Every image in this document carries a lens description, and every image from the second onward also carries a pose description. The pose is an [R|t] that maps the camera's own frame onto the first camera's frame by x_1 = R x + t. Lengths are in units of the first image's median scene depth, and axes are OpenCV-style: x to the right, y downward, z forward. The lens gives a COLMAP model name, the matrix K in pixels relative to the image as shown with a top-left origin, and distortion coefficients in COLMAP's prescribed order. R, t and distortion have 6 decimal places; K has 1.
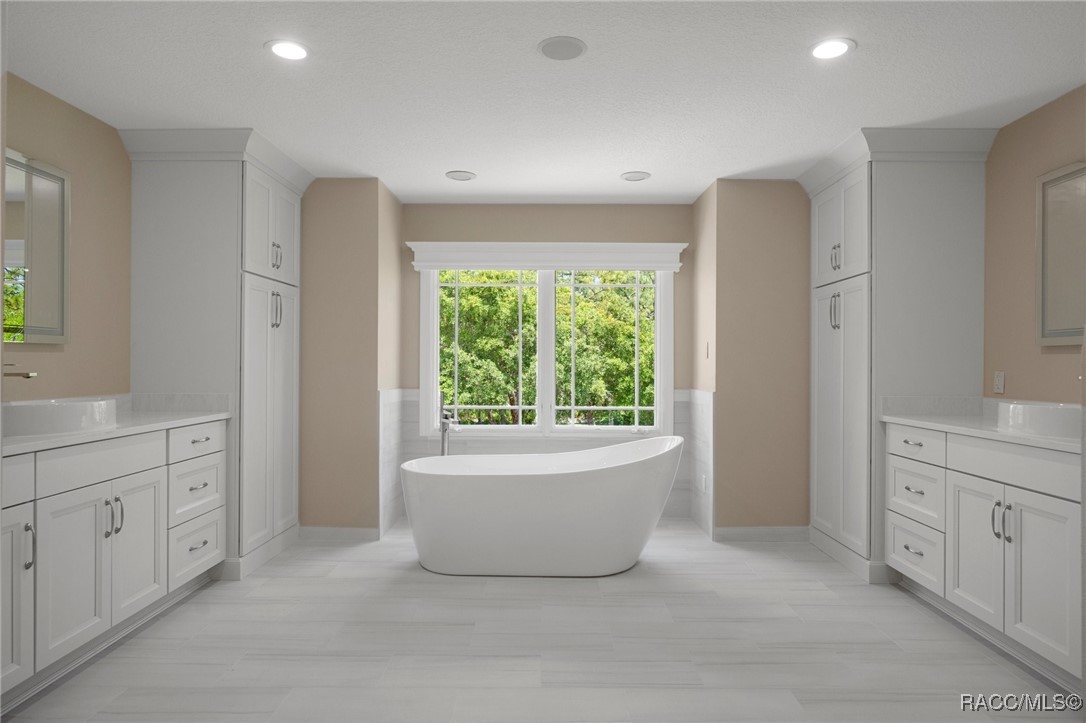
lens RADIAL K [[656.9, 0, 543.7], [0, 656.9, 360.3], [0, 0, 1]] dist [-0.037501, 0.011681]
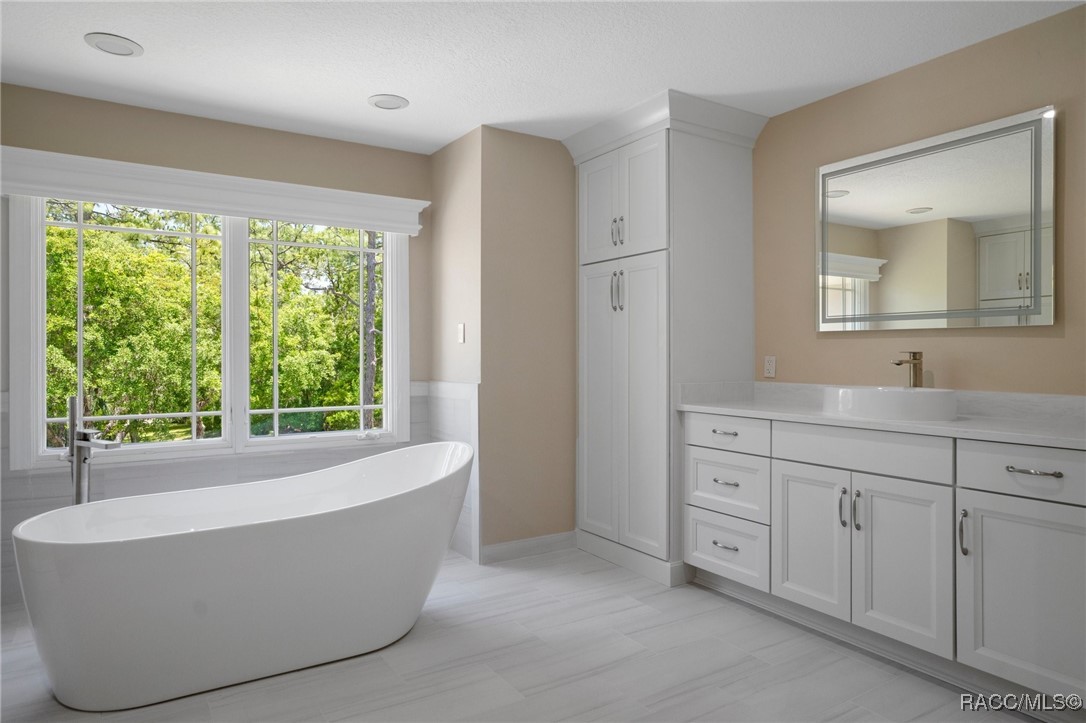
lens RADIAL K [[656.9, 0, 541.9], [0, 656.9, 354.1], [0, 0, 1]] dist [-0.037501, 0.011681]
pose [[0.827895, -0.007075, 0.560839, -0.149981], [0.000569, 0.999931, 0.011774, 0.001891], [-0.560883, -0.009428, 0.827841, 0.300524]]
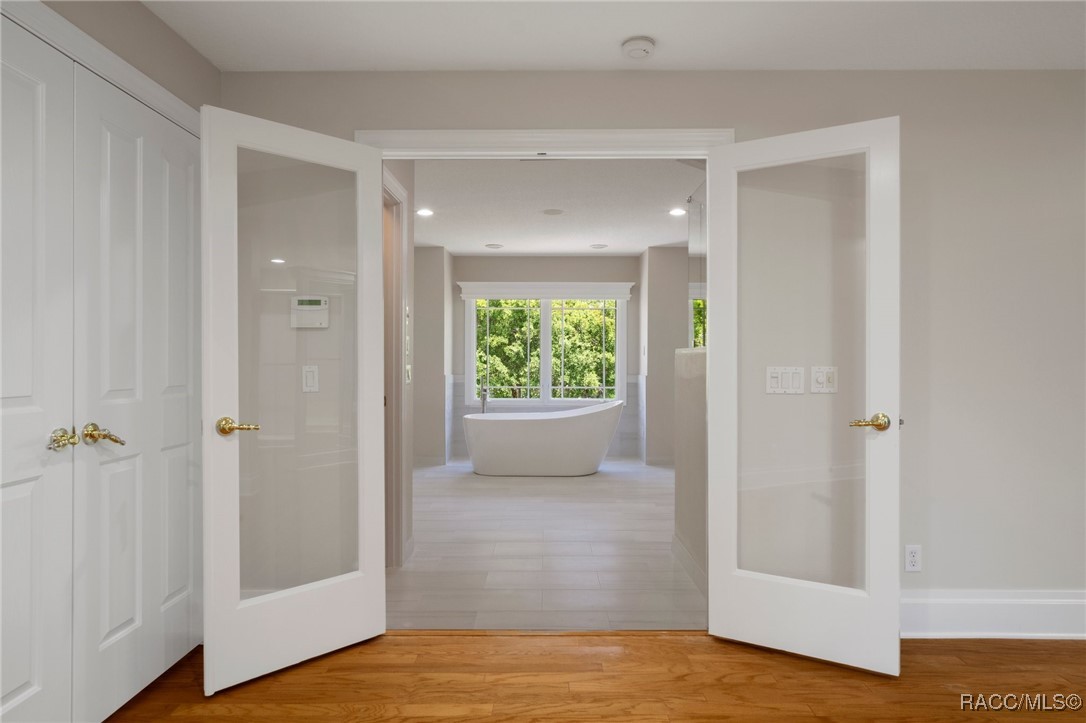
lens RADIAL K [[656.9, 0, 562.0], [0, 656.9, 363.2], [0, 0, 1]] dist [-0.037501, 0.011681]
pose [[0.999541, -0.003402, 0.030106, -0.005464], [0.003034, 0.999920, 0.012258, -0.003693], [-0.030145, -0.012161, 0.999472, -0.716474]]
